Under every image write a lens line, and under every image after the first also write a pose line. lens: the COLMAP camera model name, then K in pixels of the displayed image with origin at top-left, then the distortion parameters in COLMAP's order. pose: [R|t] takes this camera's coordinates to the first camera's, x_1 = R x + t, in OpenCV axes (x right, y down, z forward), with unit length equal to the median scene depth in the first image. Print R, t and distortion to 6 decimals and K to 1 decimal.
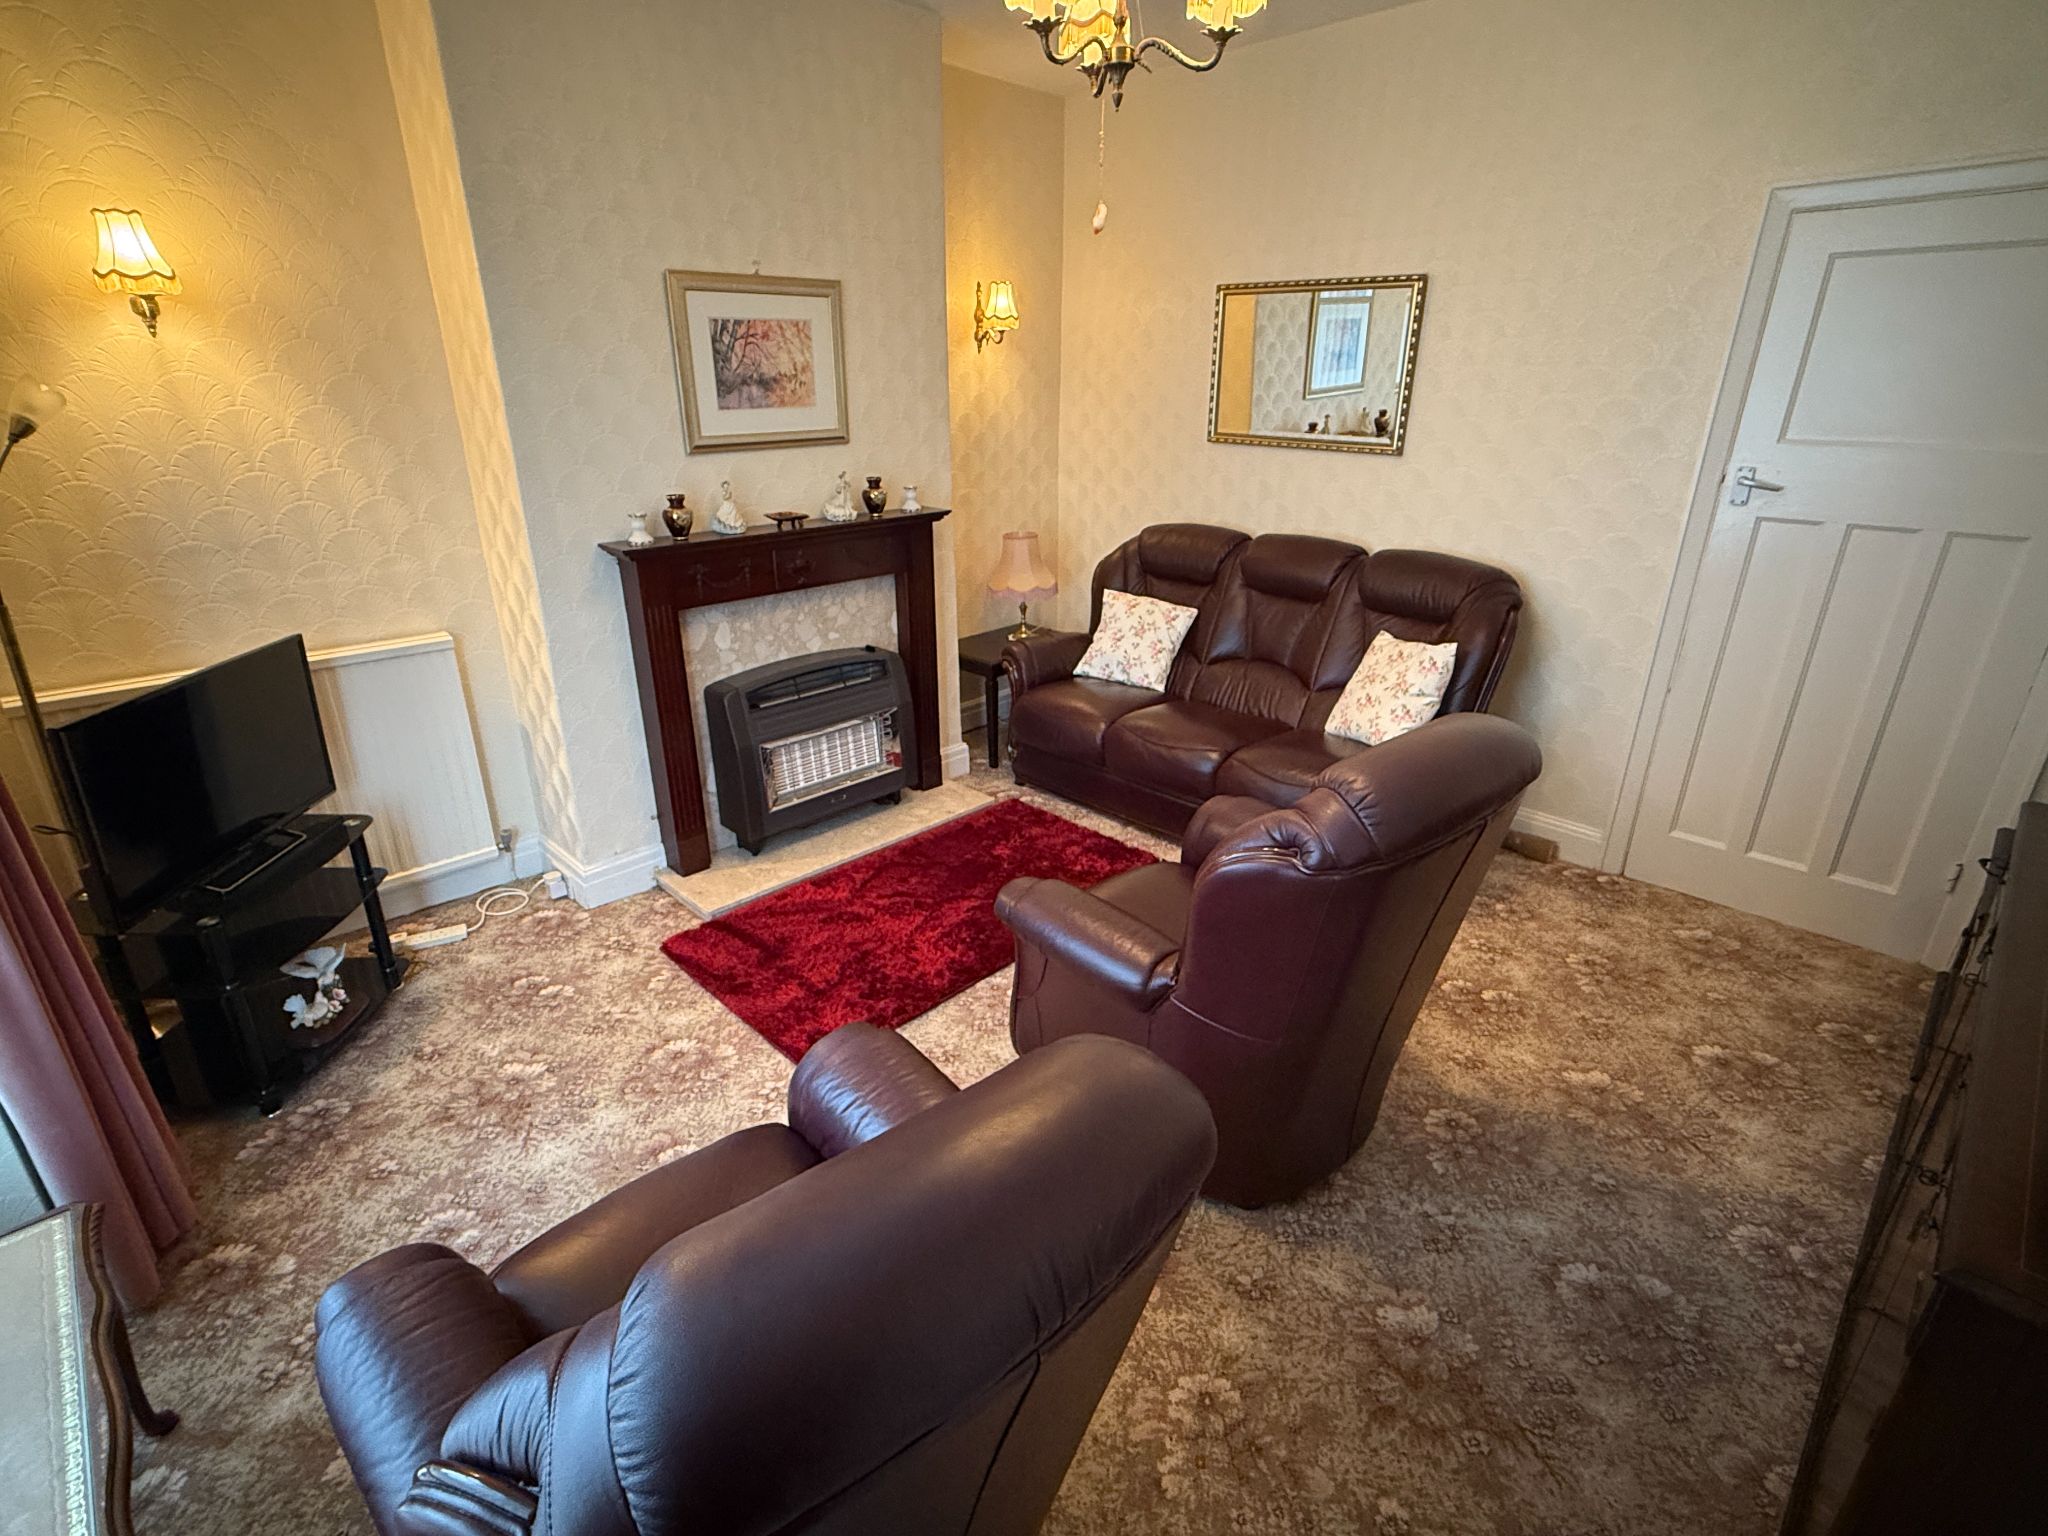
lens RADIAL K [[981.2, 0, 1024.0], [0, 981.2, 768.0], [0, 0, 1]] dist [0.001839, -0.000177]
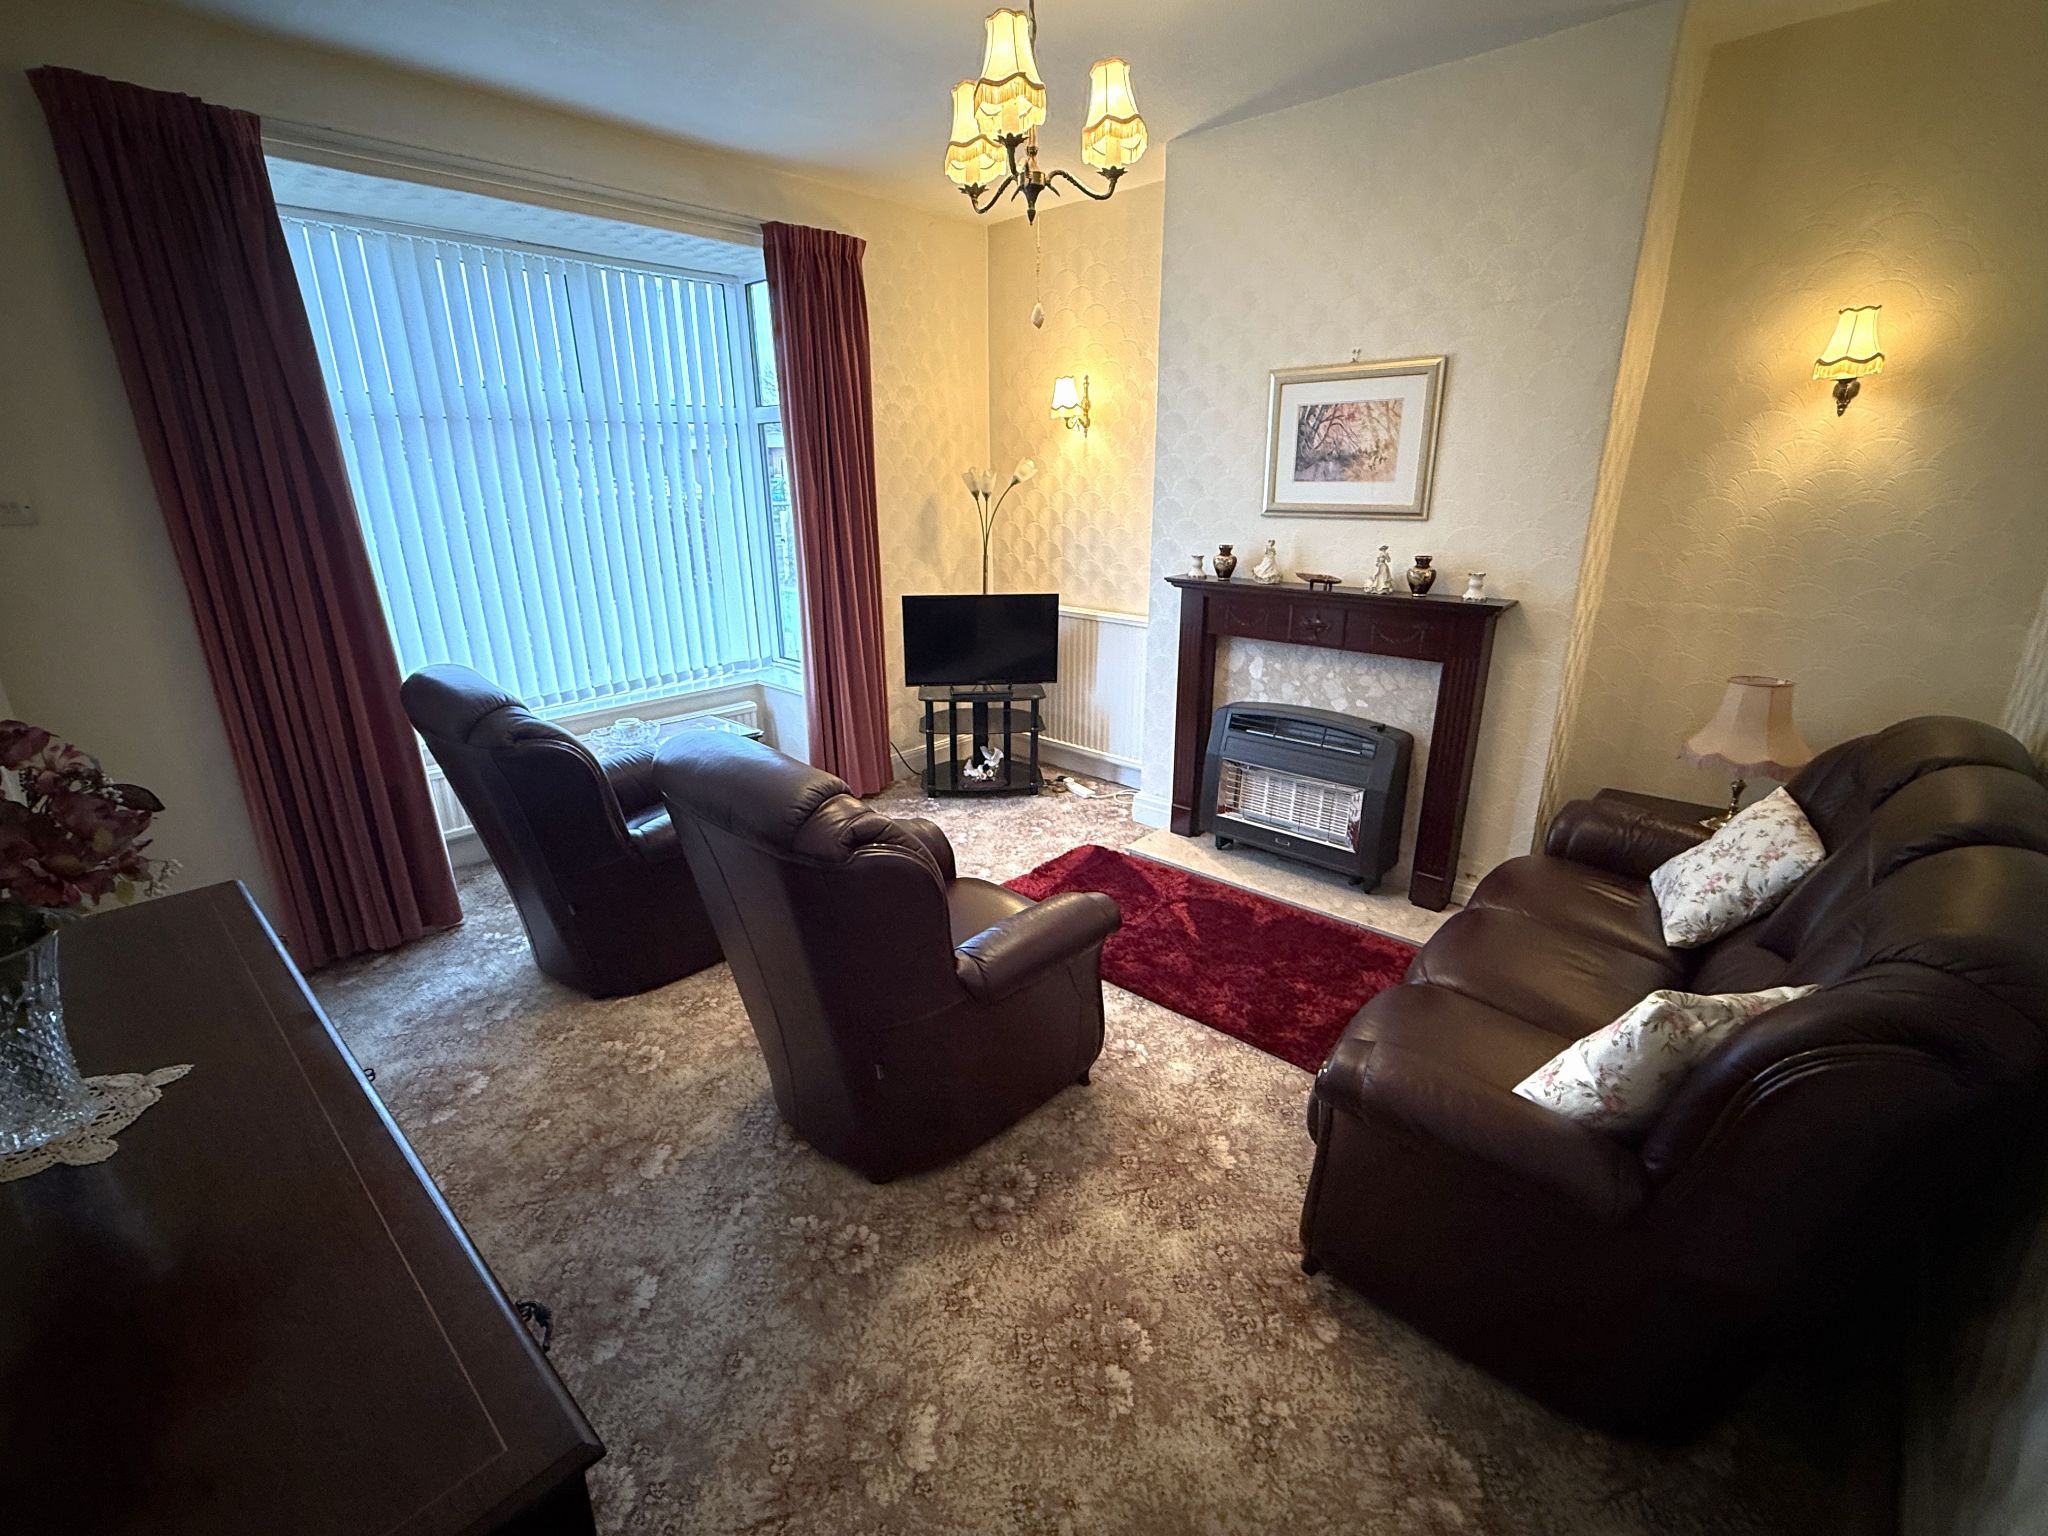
lens RADIAL K [[907.2, 0, 1020.3], [0, 907.2, 769.1], [0, 0, 1]] dist [0.001195, 0.000034]
pose [[0.052212, 0.316069, -0.947298, 0.814225], [-0.368859, 0.887617, 0.275826, -0.237750], [0.928018, 0.335018, 0.162929, 0.633048]]
